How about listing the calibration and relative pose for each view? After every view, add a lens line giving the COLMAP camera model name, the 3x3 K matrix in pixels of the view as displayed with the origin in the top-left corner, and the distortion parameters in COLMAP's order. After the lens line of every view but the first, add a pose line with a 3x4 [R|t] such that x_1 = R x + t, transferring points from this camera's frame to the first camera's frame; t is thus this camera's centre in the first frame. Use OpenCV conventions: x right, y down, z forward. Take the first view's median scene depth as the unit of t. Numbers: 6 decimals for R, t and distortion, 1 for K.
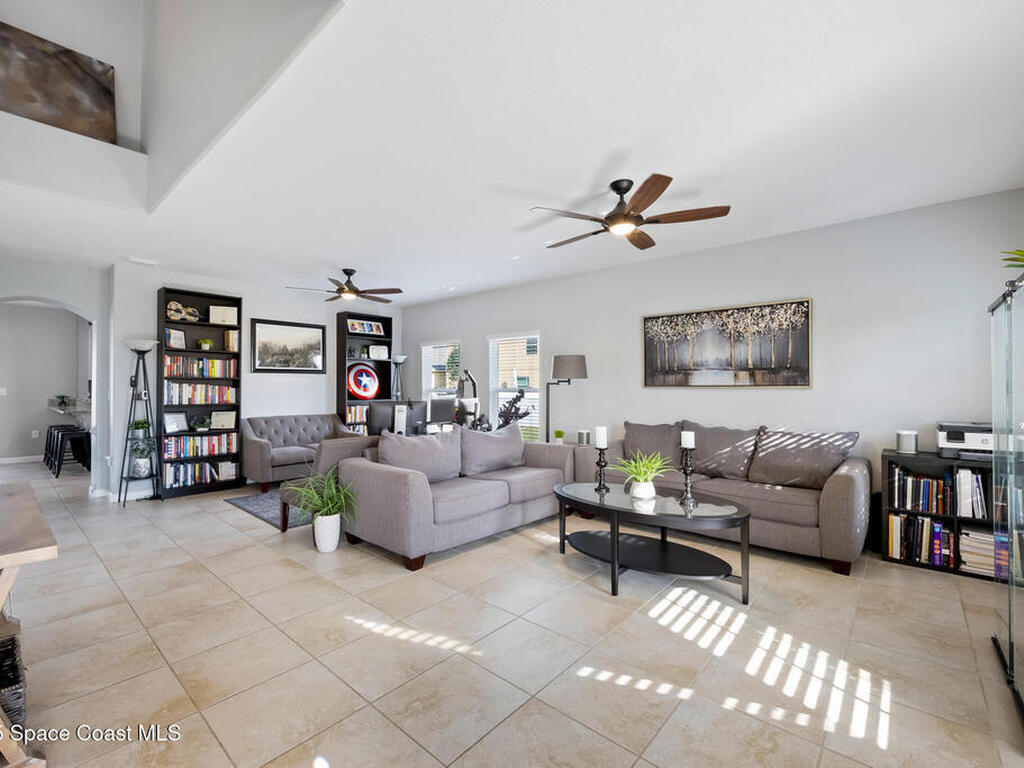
lens RADIAL K [[453.2, 0, 511.0], [0, 453.2, 386.0], [0, 0, 1]] dist [-0.001489, -0.000012]
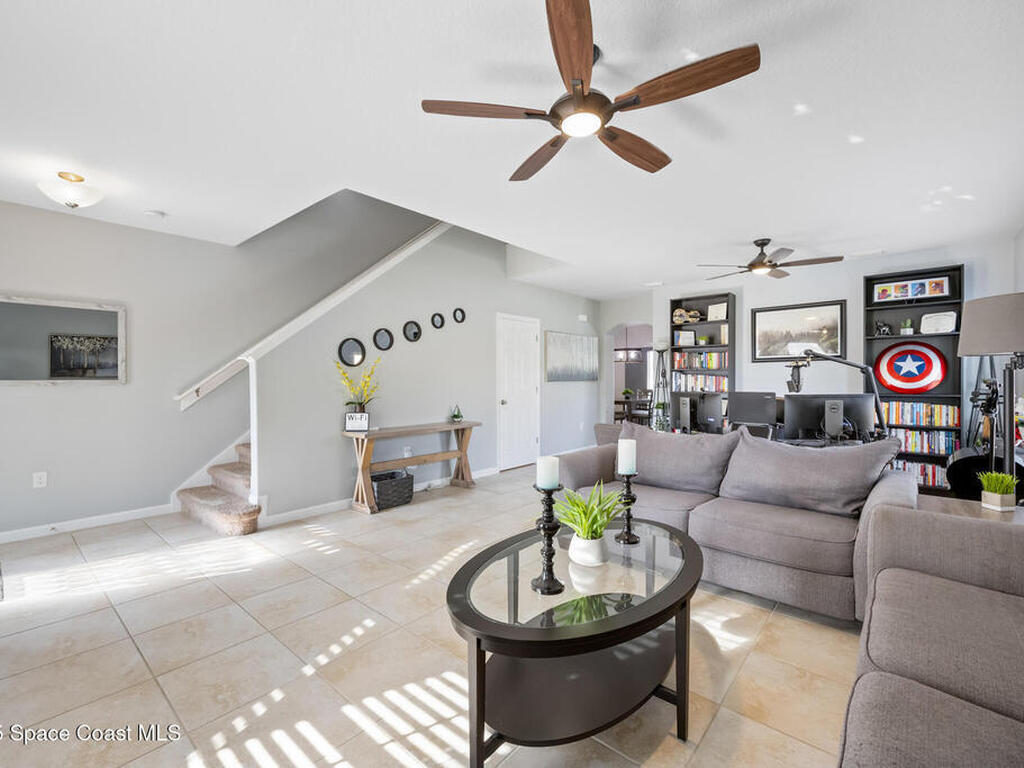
lens RADIAL K [[453.2, 0, 511.0], [0, 453.2, 386.0], [0, 0, 1]] dist [-0.001489, -0.000012]
pose [[0.011876, 0.016864, -0.999787, 0.767970], [0.011658, 0.999787, 0.017003, -0.000822], [0.999862, -0.011858, 0.011677, 0.782450]]
